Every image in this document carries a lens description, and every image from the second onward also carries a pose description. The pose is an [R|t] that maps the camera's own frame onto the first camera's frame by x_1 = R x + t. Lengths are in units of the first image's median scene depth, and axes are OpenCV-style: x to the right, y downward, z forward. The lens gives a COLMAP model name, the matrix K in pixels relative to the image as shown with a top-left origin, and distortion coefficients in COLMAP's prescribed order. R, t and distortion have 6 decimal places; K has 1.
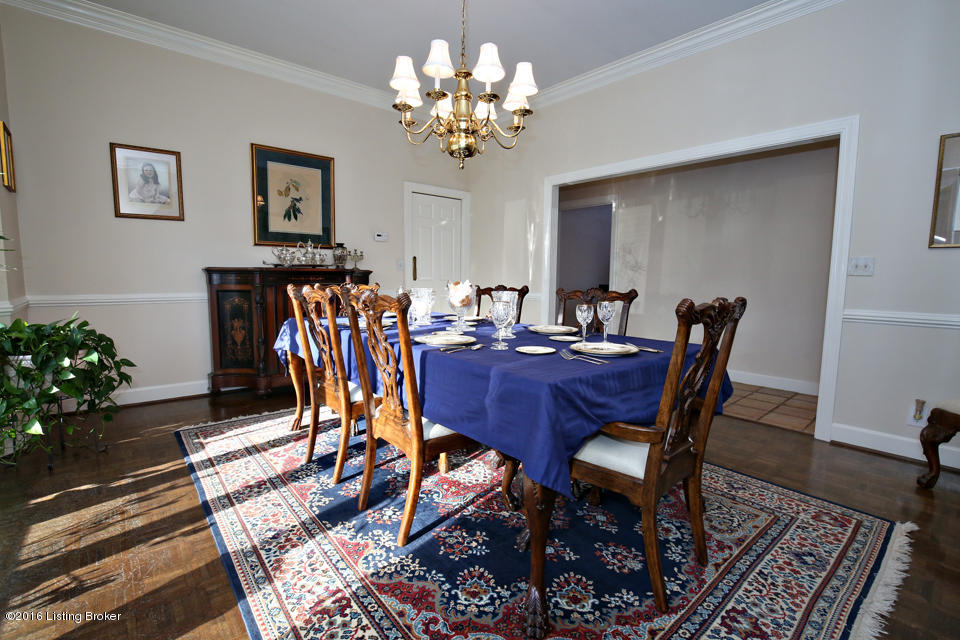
lens RADIAL K [[435.7, 0, 484.1], [0, 435.7, 319.3], [0, 0, 1]] dist [-0.028852, 0.010115]
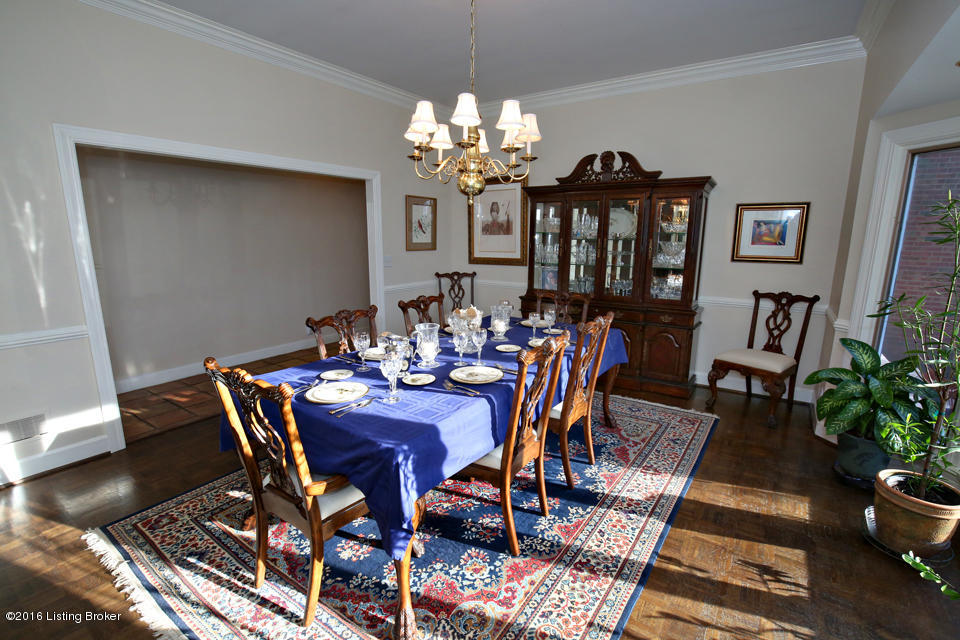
lens RADIAL K [[435.7, 0, 484.1], [0, 435.7, 319.3], [0, 0, 1]] dist [-0.028852, 0.010115]
pose [[-0.244633, -0.191914, 0.950433, -1.445713], [0.090074, 0.971480, 0.219348, -0.379143], [-0.965423, 0.139269, -0.220370, 1.572434]]
